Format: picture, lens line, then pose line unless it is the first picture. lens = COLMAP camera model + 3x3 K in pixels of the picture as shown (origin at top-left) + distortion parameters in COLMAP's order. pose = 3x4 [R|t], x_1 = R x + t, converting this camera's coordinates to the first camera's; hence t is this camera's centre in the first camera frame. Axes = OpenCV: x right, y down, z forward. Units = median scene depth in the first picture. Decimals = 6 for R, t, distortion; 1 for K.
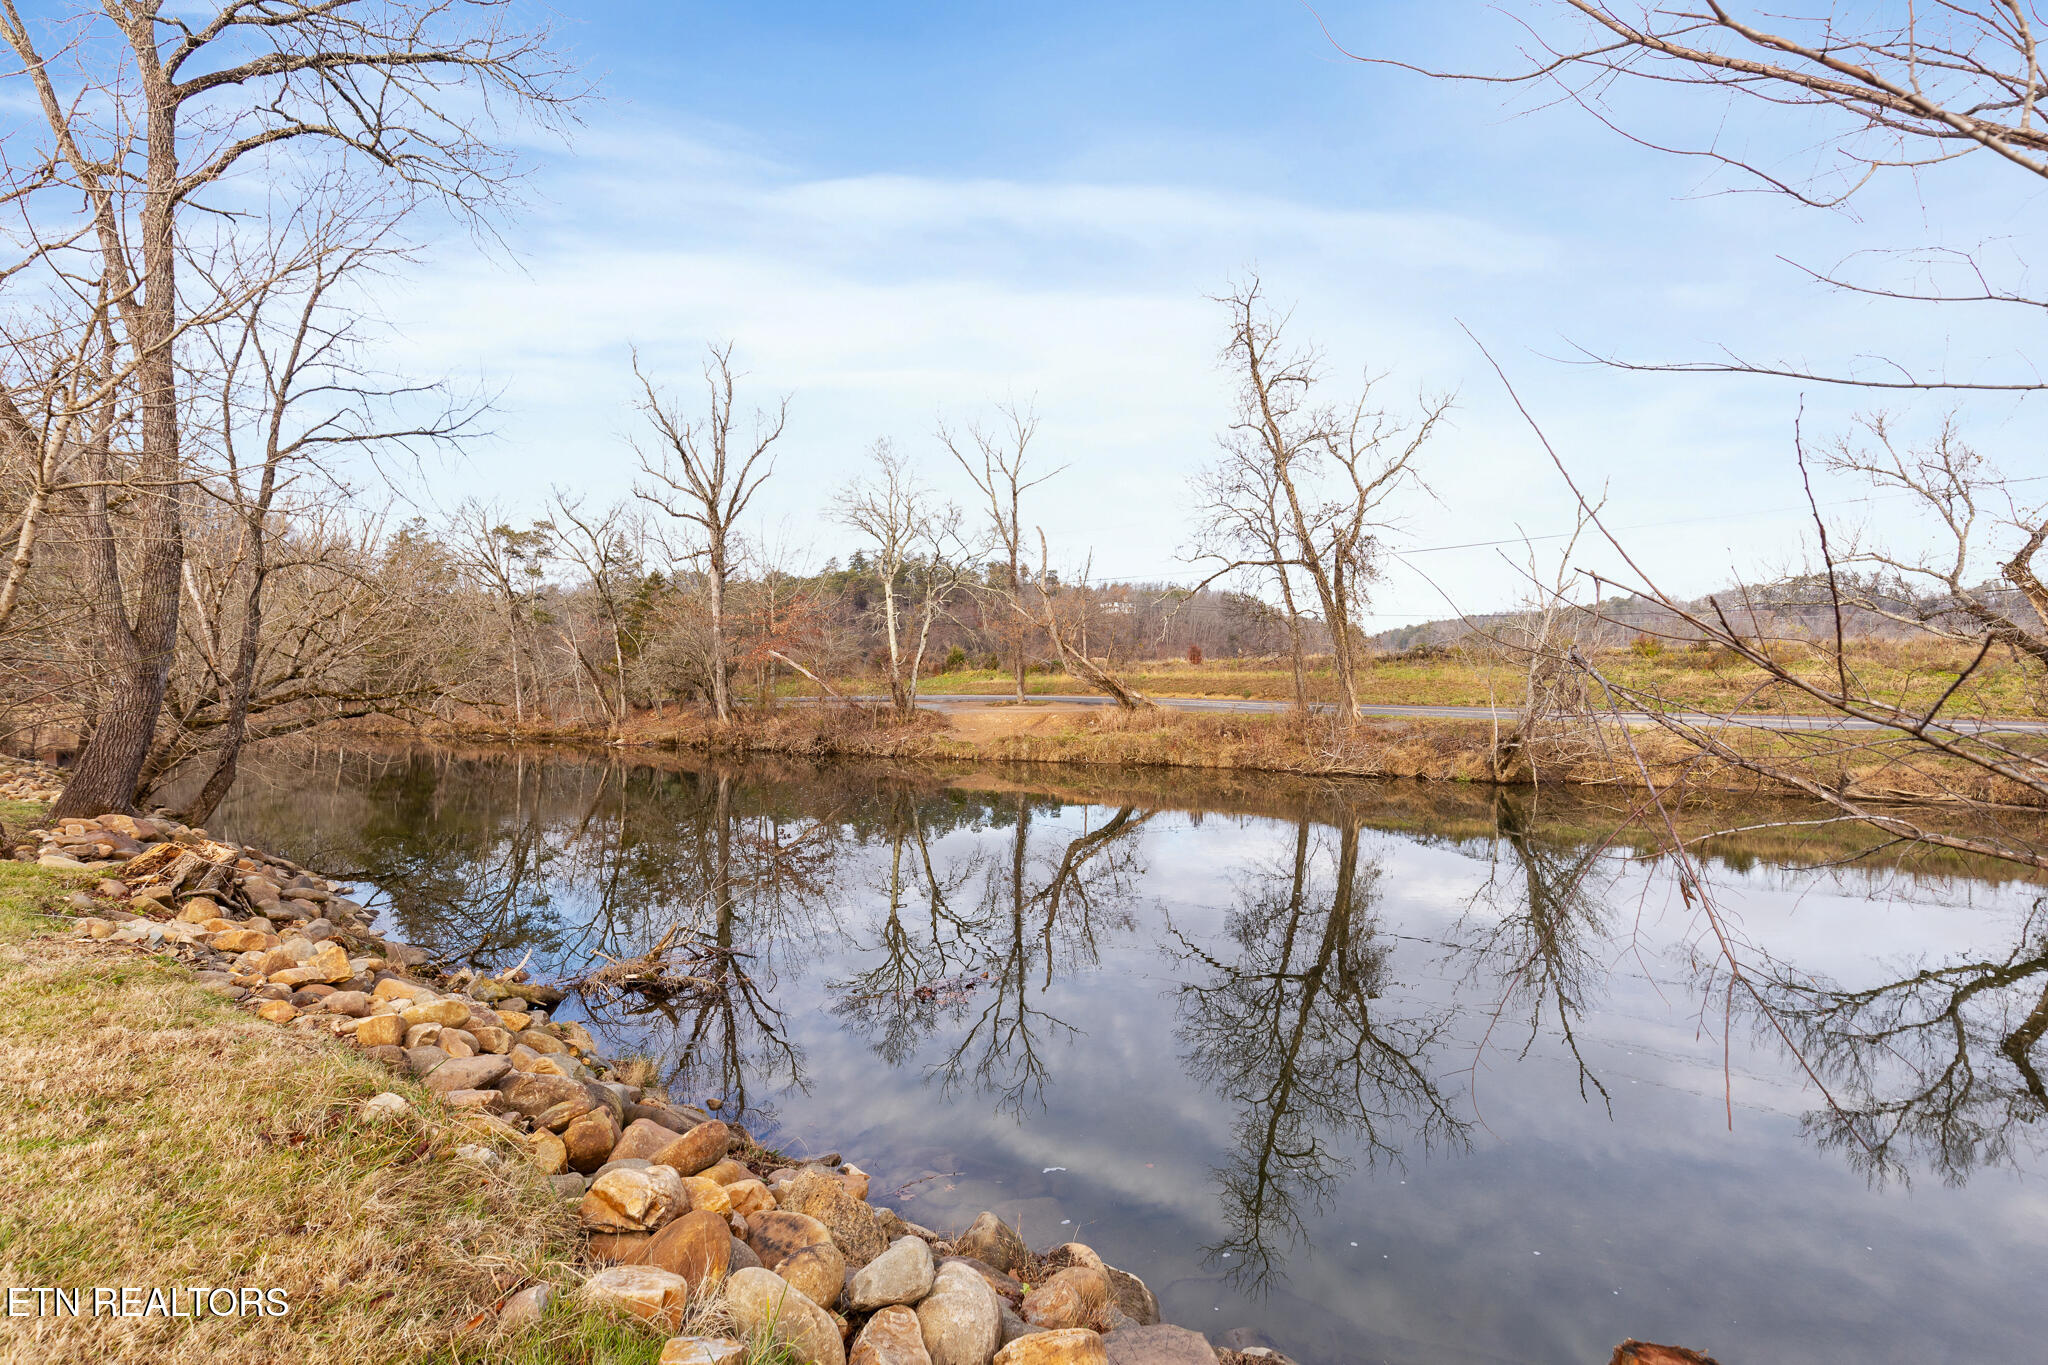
lens RADIAL K [[915.8, 0, 1018.3], [0, 915.8, 698.5], [0, 0, 1]] dist [0.004193, -0.000429]
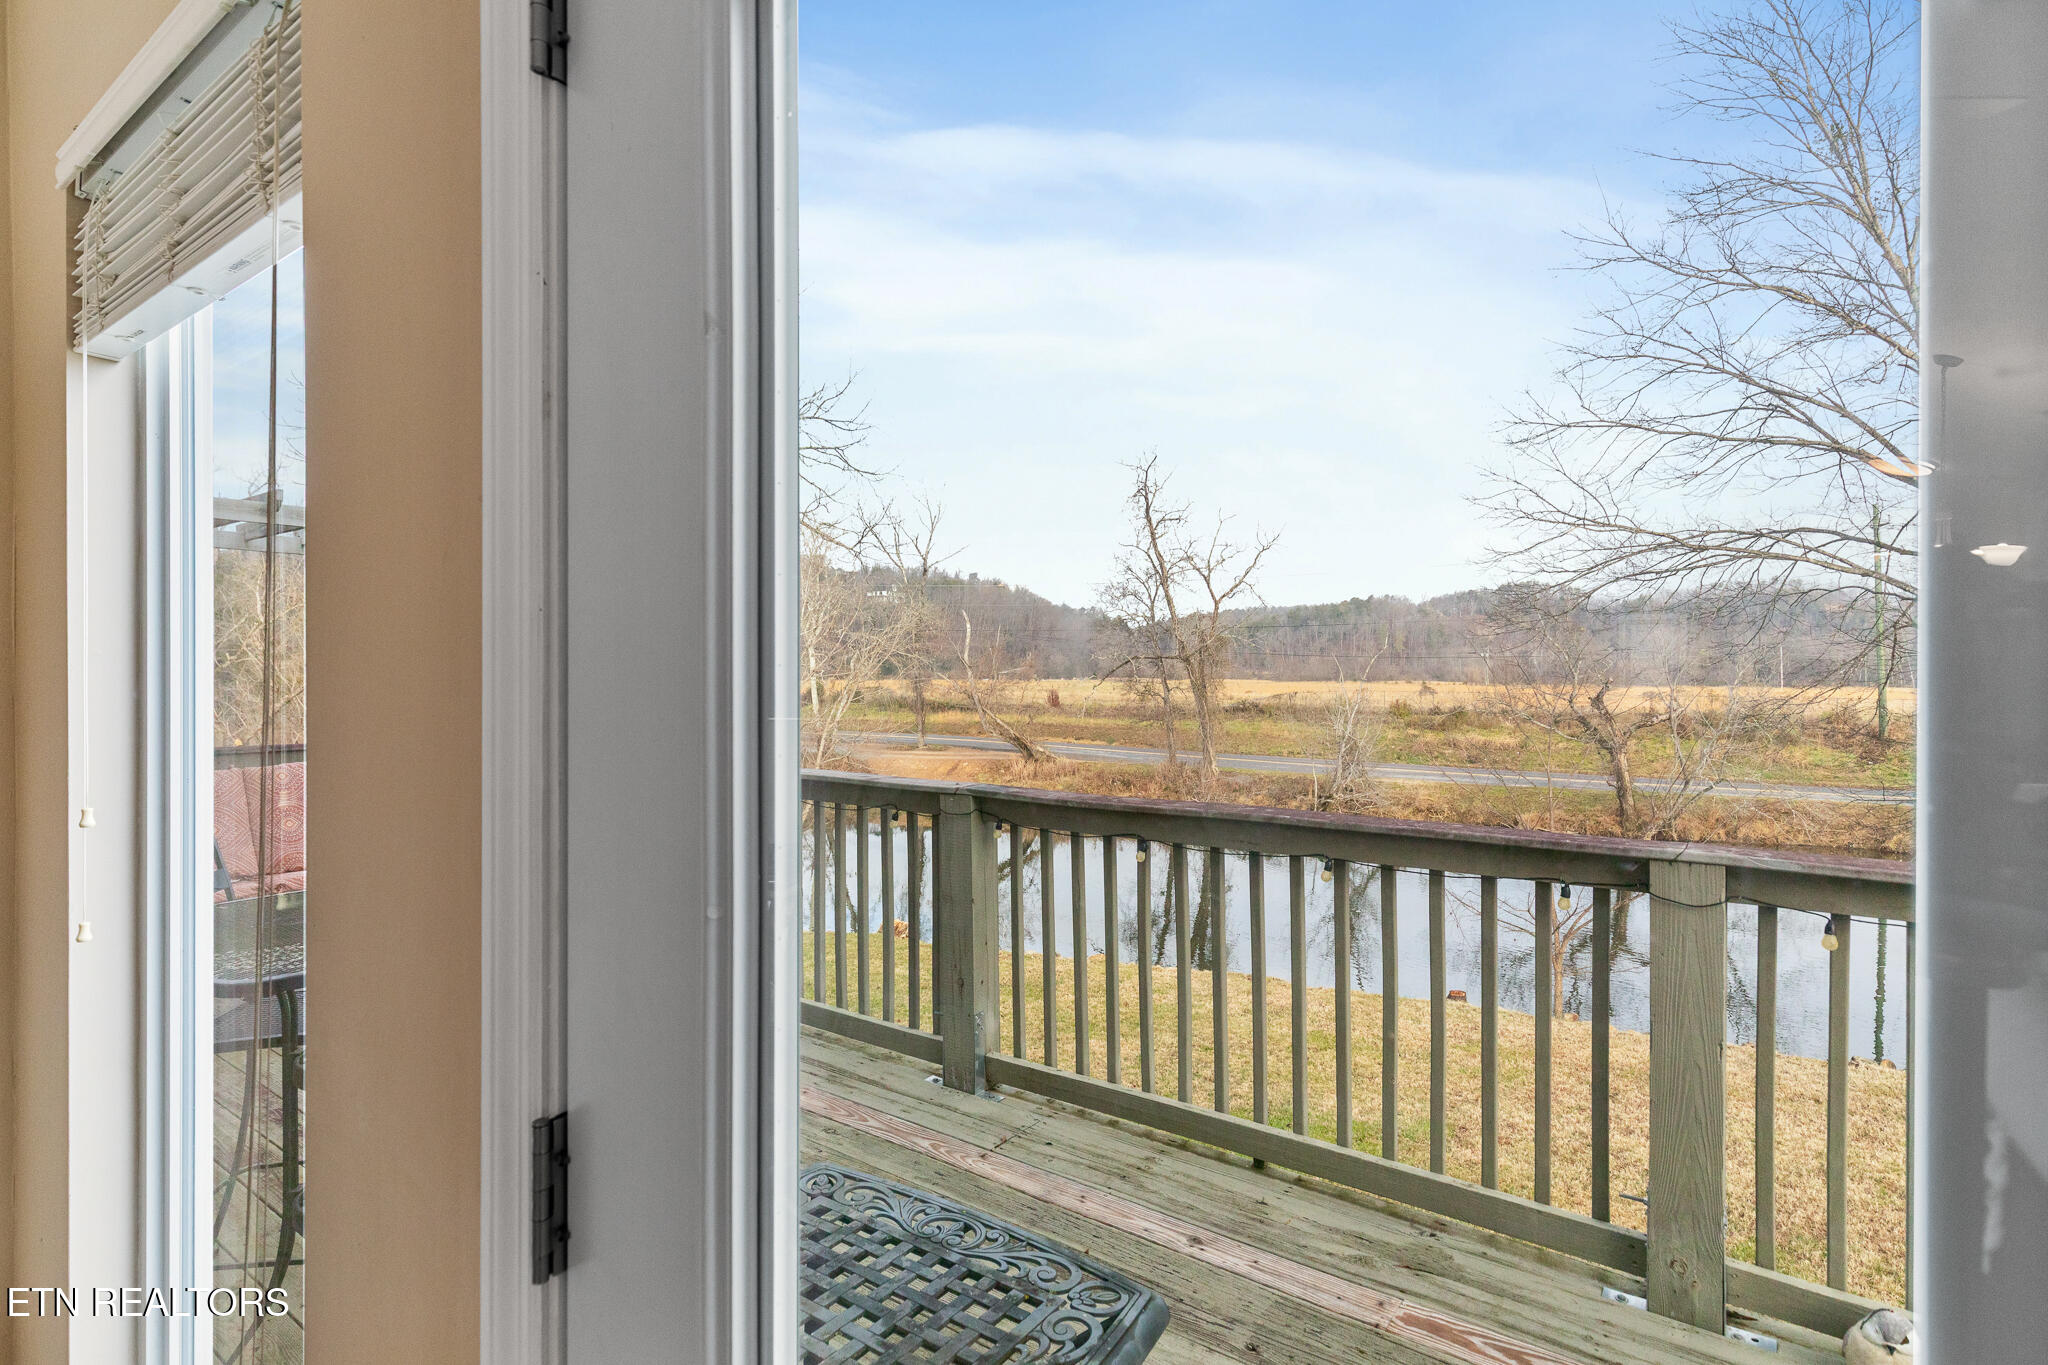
lens RADIAL K [[1026.1, 0, 995.1], [0, 1026.1, 662.1], [0, 0, 1]] dist [-0.002635, -0.001138]
pose [[0.971154, 0.014472, 0.238015, -0.310583], [-0.009164, 0.999684, -0.023391, -0.104520], [-0.238279, 0.020535, 0.970980, -0.395408]]
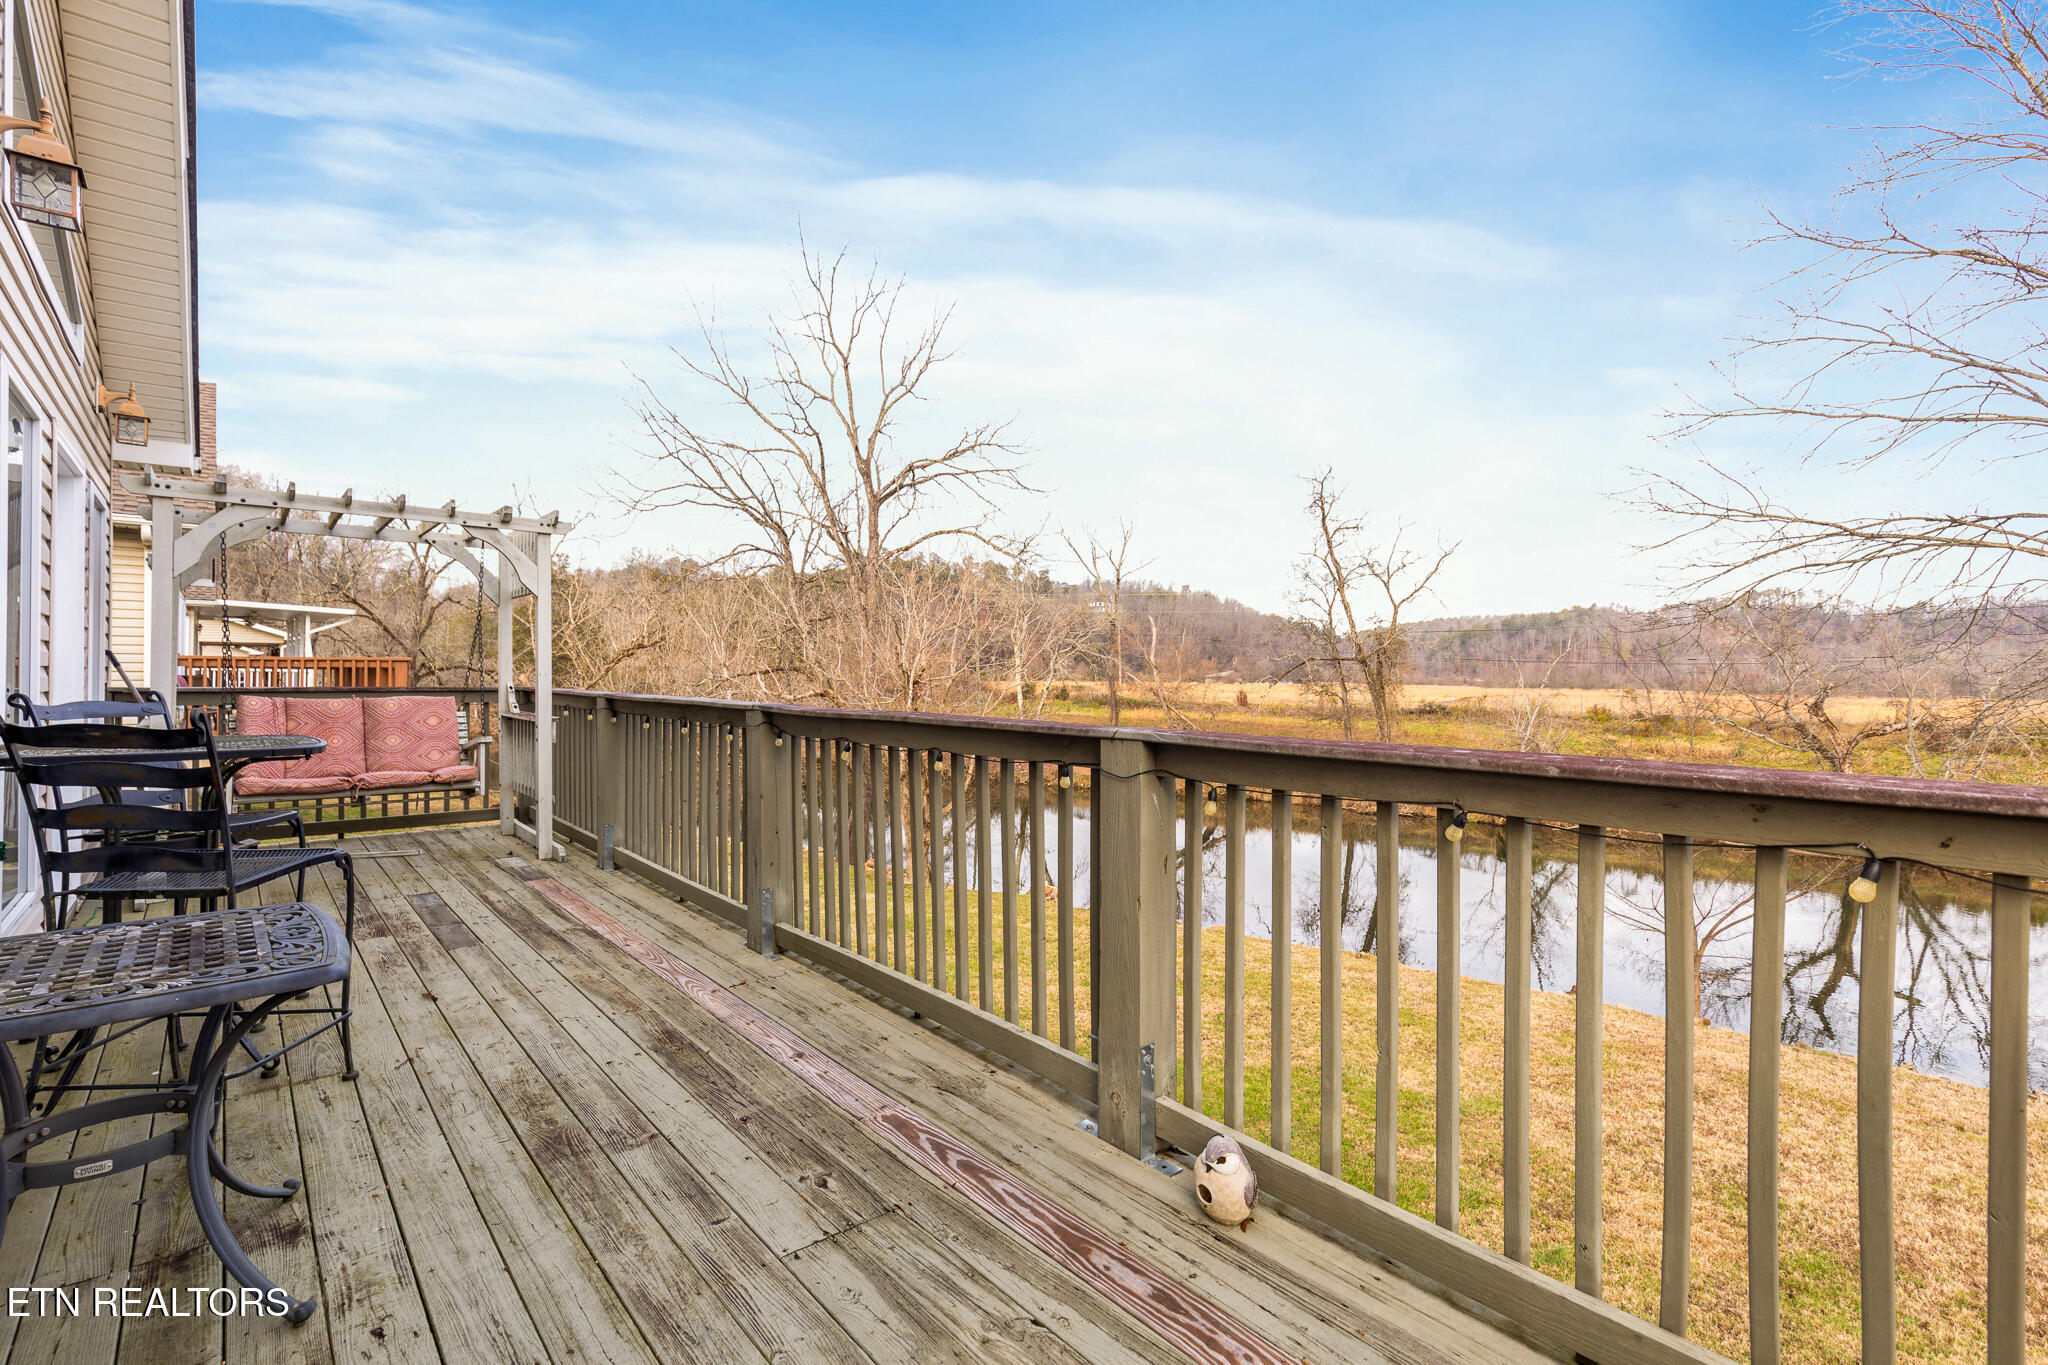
lens RADIAL K [[927.9, 0, 1008.7], [0, 927.9, 659.7], [0, 0, 1]] dist [0.002323, -0.000180]
pose [[0.999504, 0.023160, 0.021337, -0.252769], [-0.022546, 0.999337, -0.028593, -0.096040], [-0.021985, 0.028098, 0.999363, -0.411810]]
